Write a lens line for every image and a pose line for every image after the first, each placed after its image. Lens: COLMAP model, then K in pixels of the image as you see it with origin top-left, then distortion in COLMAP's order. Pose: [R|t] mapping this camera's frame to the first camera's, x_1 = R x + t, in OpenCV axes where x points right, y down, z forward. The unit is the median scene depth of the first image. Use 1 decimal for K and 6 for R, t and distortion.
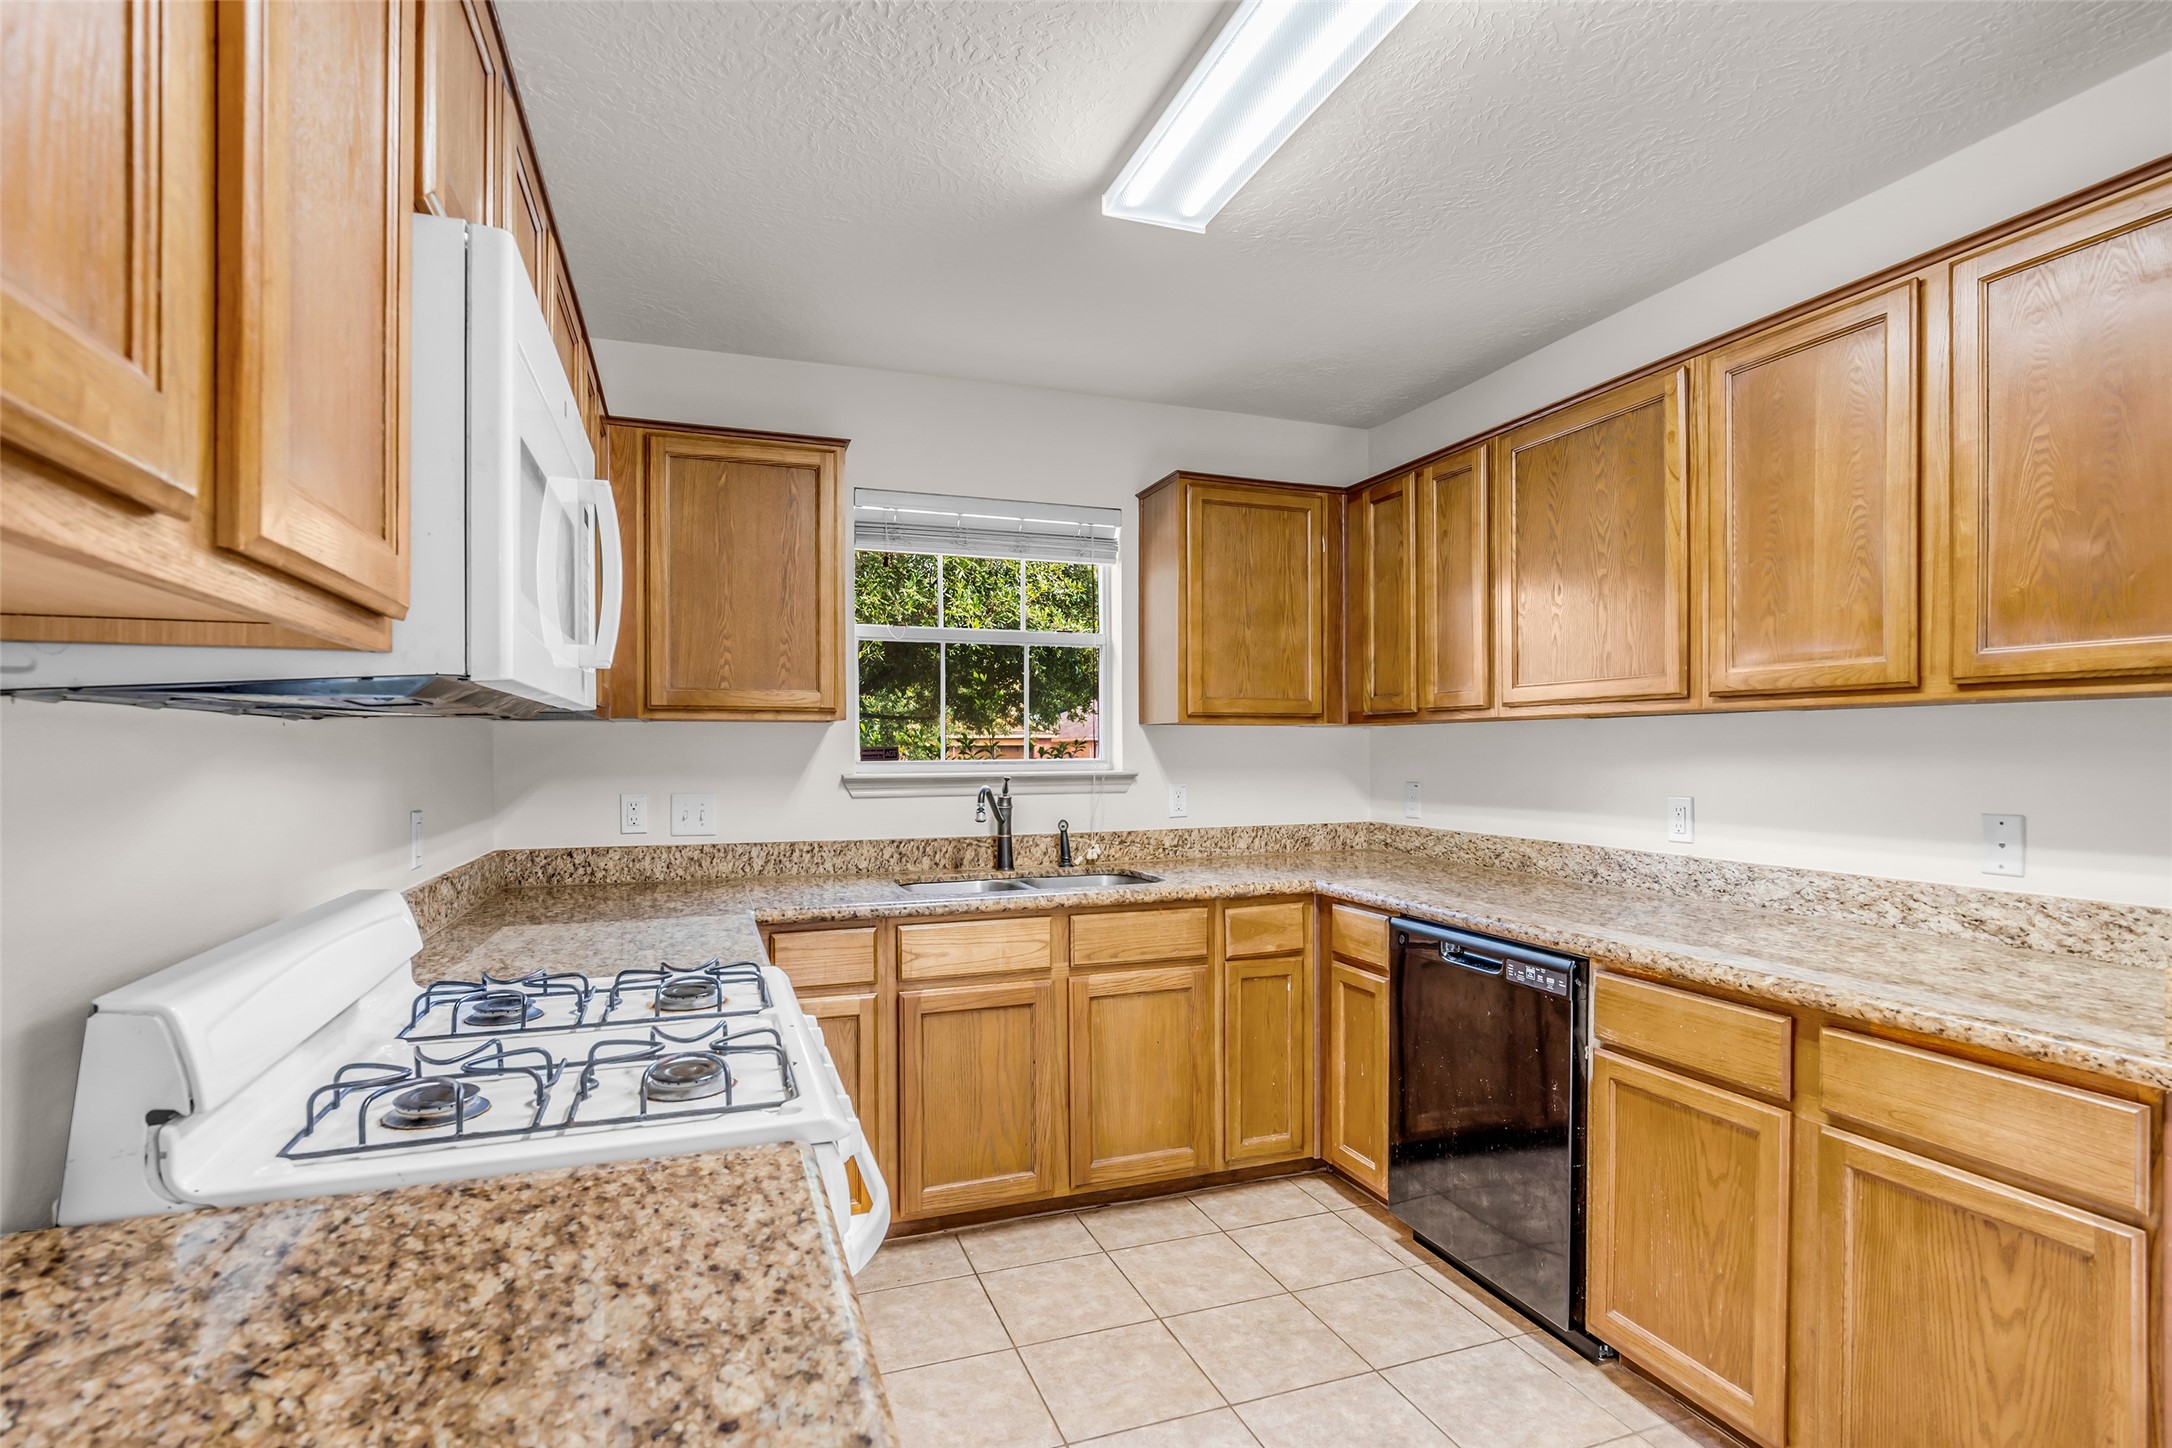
lens RADIAL K [[1029.2, 0, 1086.1], [0, 1029.2, 759.6], [0, 0, 1]] dist [-0.016416, 0.005067]
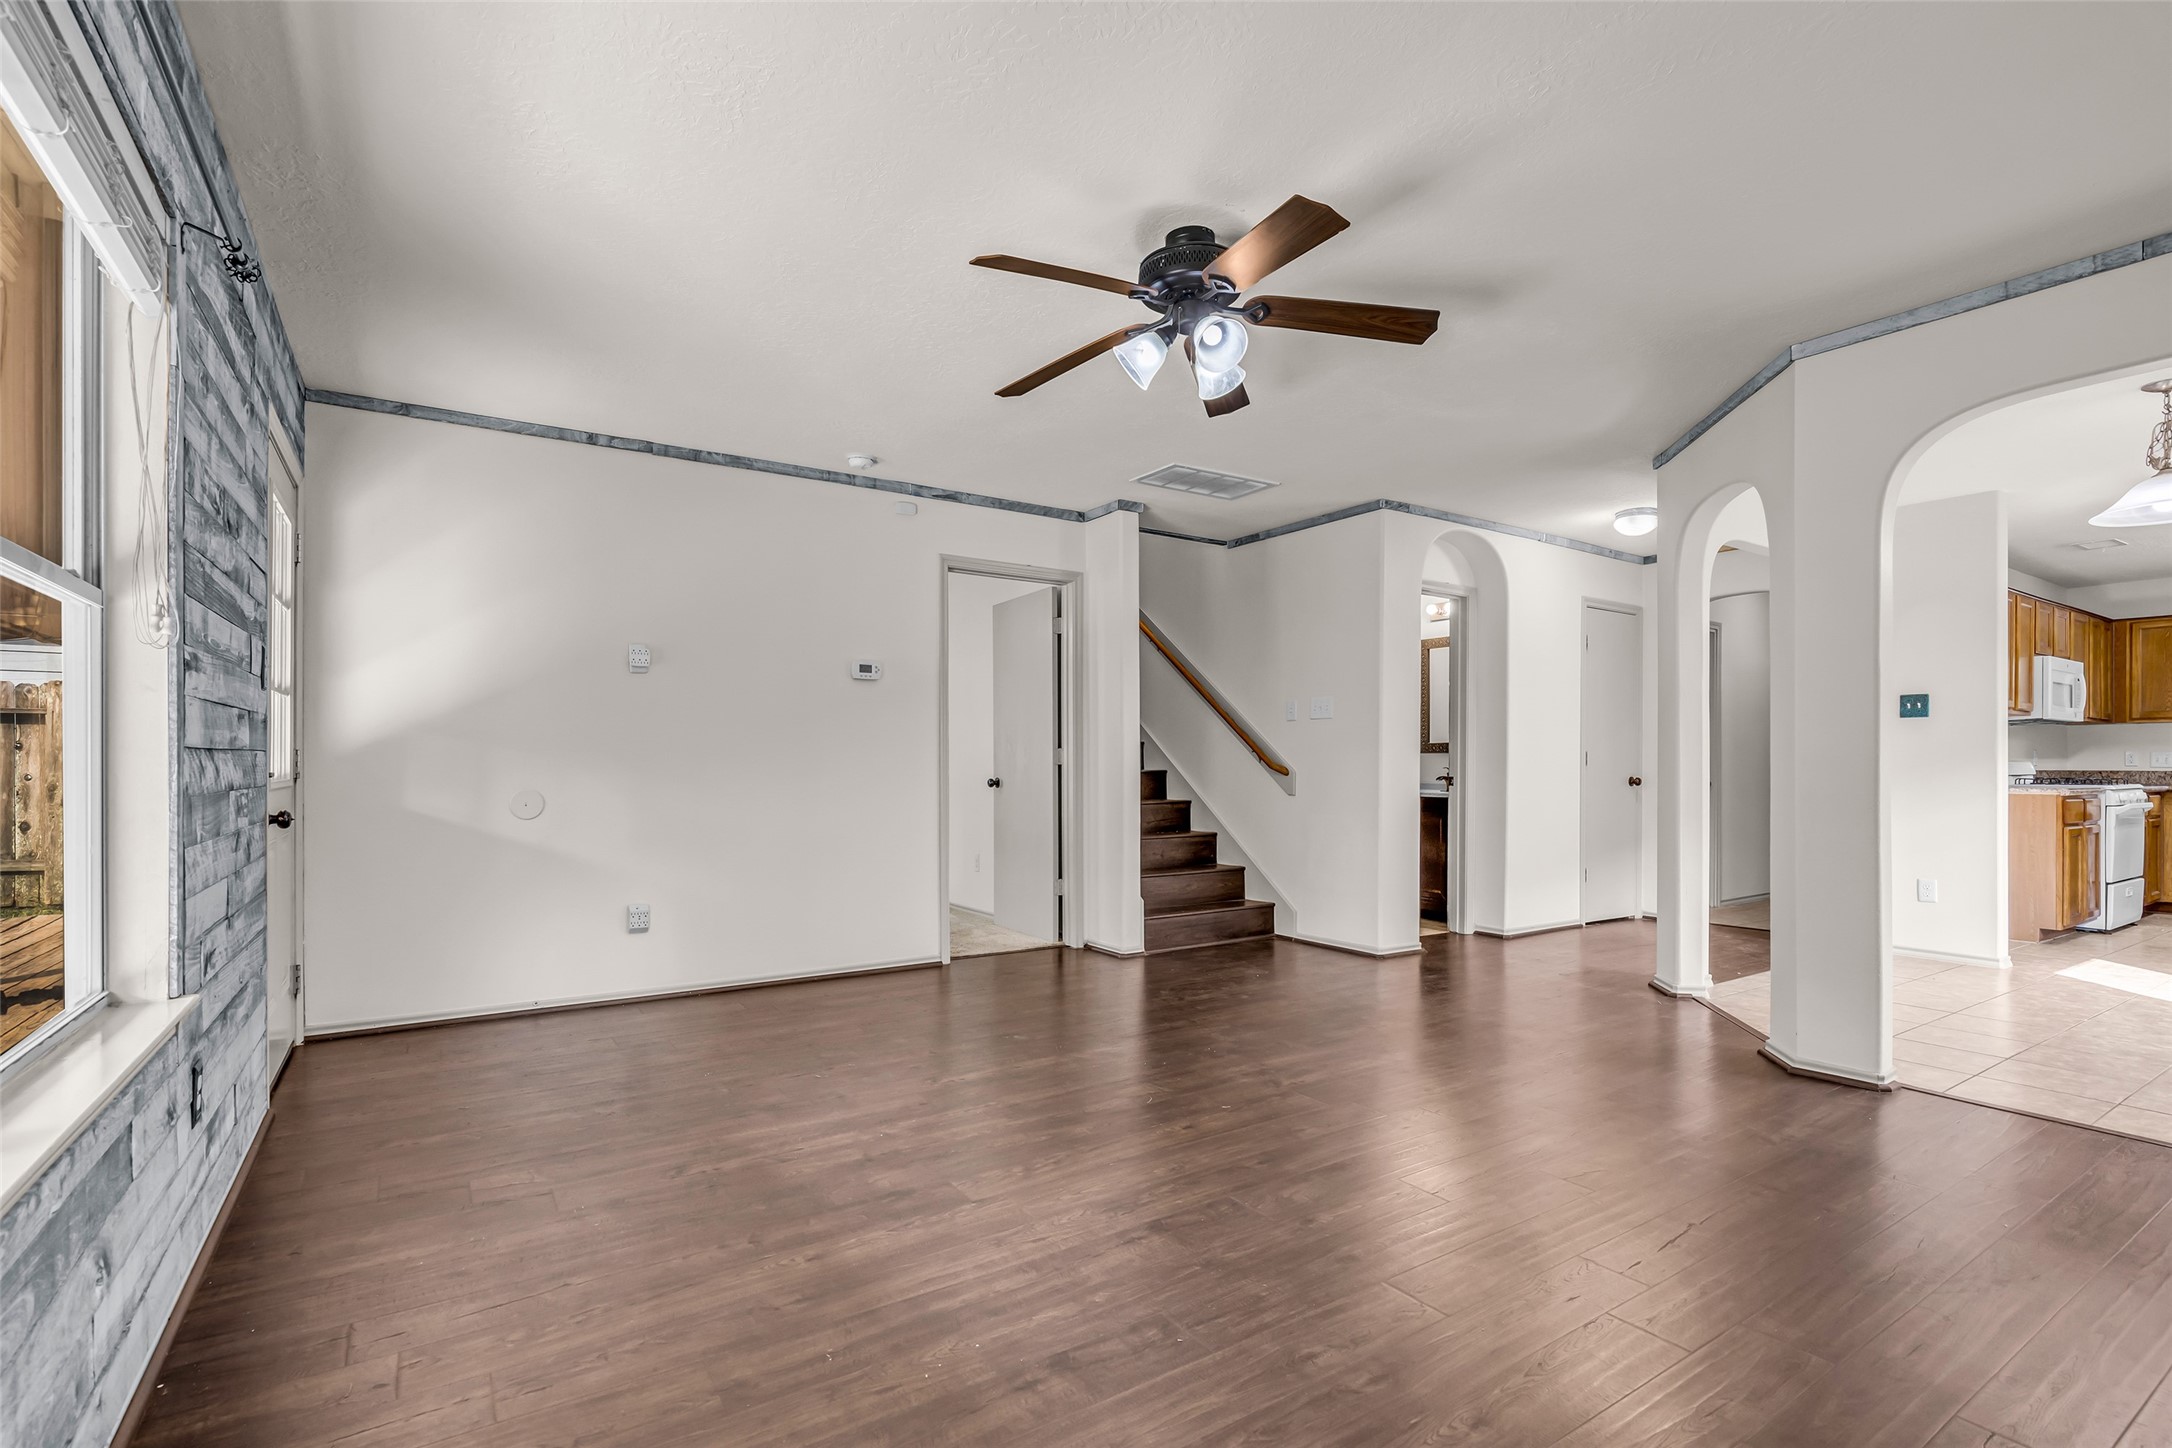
lens RADIAL K [[999.6, 0, 1061.7], [0, 999.6, 774.3], [0, 0, 1]] dist [-0.016669, 0.005022]
pose [[0.221340, 0.007263, -0.975170, 1.562930], [-0.012164, 0.999915, 0.004686, 0.125268], [0.975121, 0.010825, 0.221410, -2.456578]]
